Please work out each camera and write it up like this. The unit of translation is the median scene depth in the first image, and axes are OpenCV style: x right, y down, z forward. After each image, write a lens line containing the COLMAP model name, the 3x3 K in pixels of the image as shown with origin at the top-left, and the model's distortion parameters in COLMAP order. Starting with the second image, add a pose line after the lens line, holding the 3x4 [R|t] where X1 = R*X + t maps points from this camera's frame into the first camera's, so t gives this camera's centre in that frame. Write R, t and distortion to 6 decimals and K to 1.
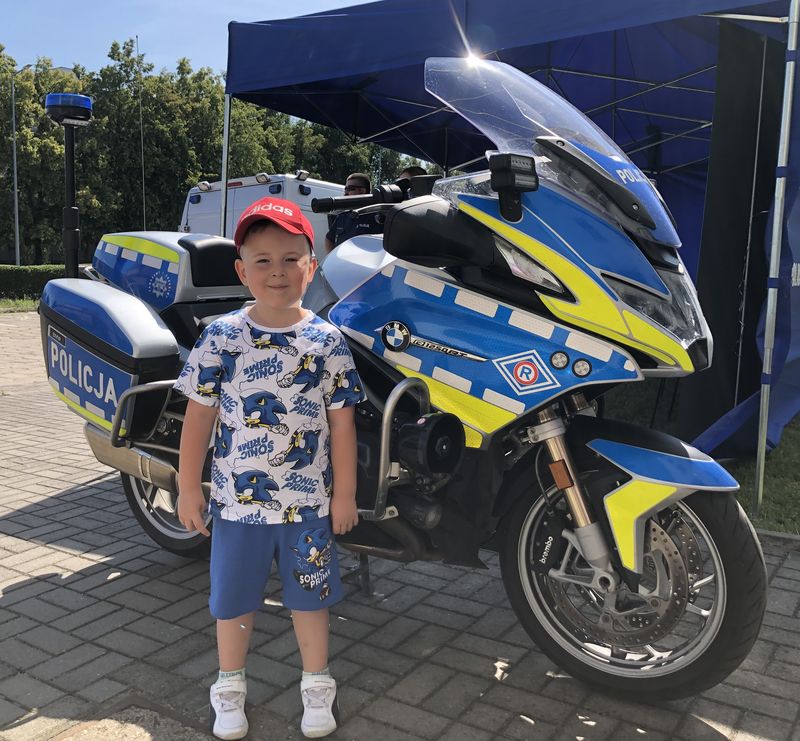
lens RADIAL K [[797.5, 0, 350.4], [0, 797.5, 373.1], [0, 0, 1]] dist [0.023266, -0.017640]
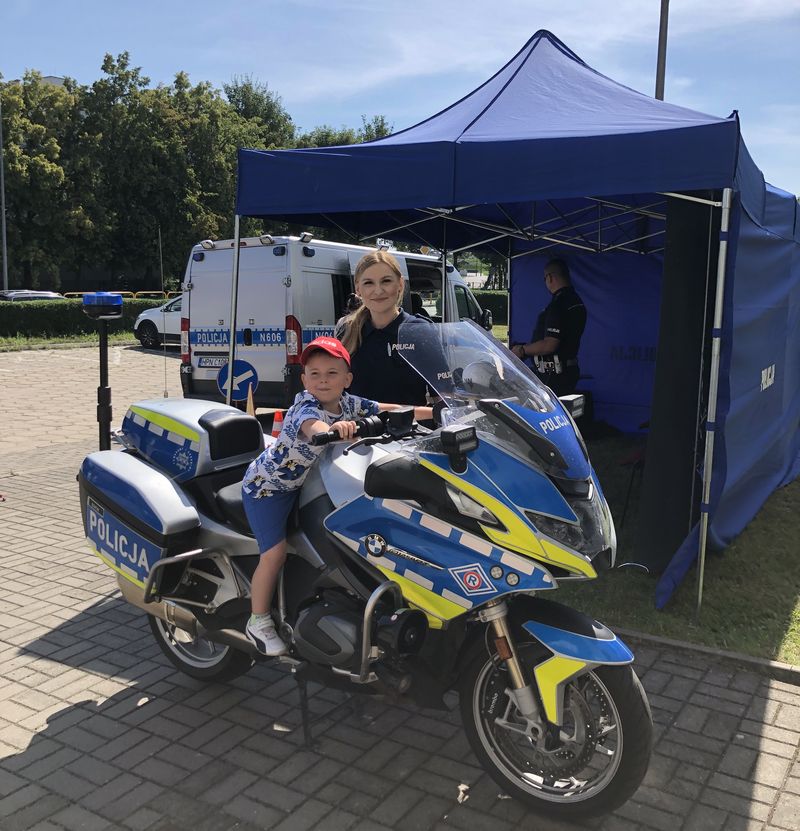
lens RADIAL K [[817.5, 0, 400.0], [0, 817.5, 415.5], [0, 0, 1]] dist [0.033923, -0.011685]
pose [[0.998625, -0.000950, 0.052406, 0.023637], [0.000182, 0.999893, 0.014653, -0.240534], [-0.052414, -0.014624, 0.998518, -0.284030]]
